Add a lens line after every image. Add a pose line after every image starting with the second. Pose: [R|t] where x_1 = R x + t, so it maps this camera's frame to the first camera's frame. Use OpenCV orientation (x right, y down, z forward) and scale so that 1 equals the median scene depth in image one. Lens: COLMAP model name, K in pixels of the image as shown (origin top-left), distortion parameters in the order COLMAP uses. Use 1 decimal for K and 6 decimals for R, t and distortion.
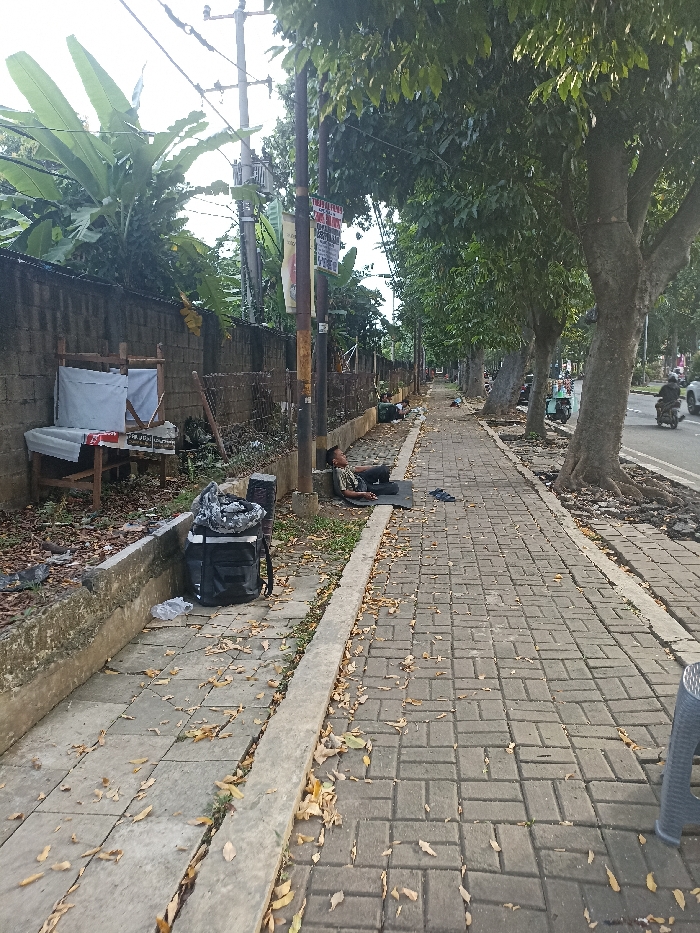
lens RADIAL K [[698.8, 0, 350.0], [0, 698.8, 466.5], [0, 0, 1]] dist [0.079082, 0.000336]
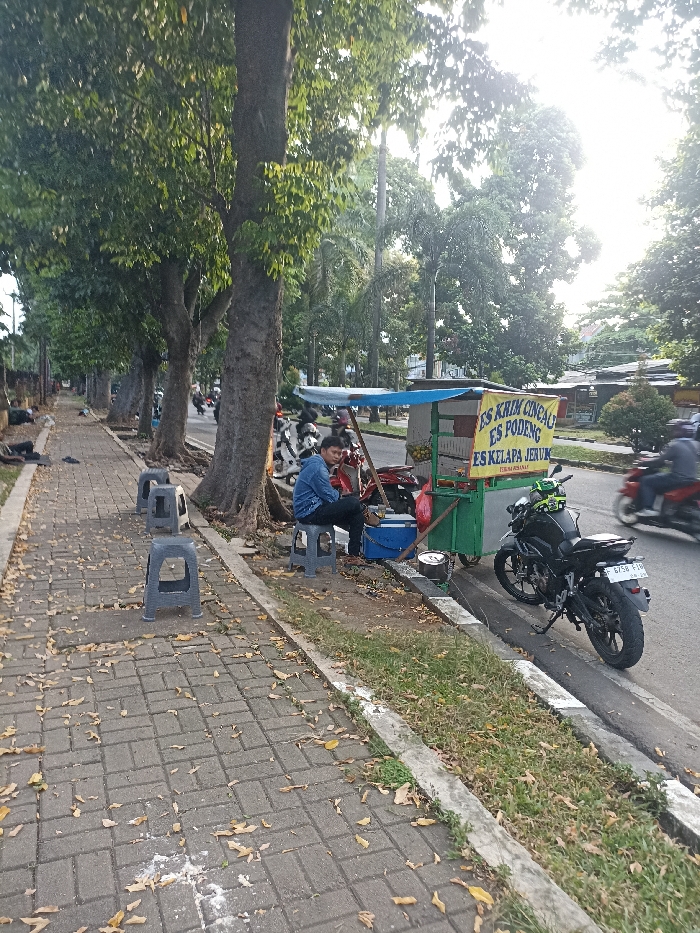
lens RADIAL K [[698.8, 0, 350.0], [0, 698.8, 466.5], [0, 0, 1]] dist [0.079082, 0.000336]
pose [[0.873650, -0.001026, 0.486553, -0.087880], [0.014002, 0.999637, -0.023033, 0.091019], [-0.486353, 0.026935, 0.873347, -0.651693]]
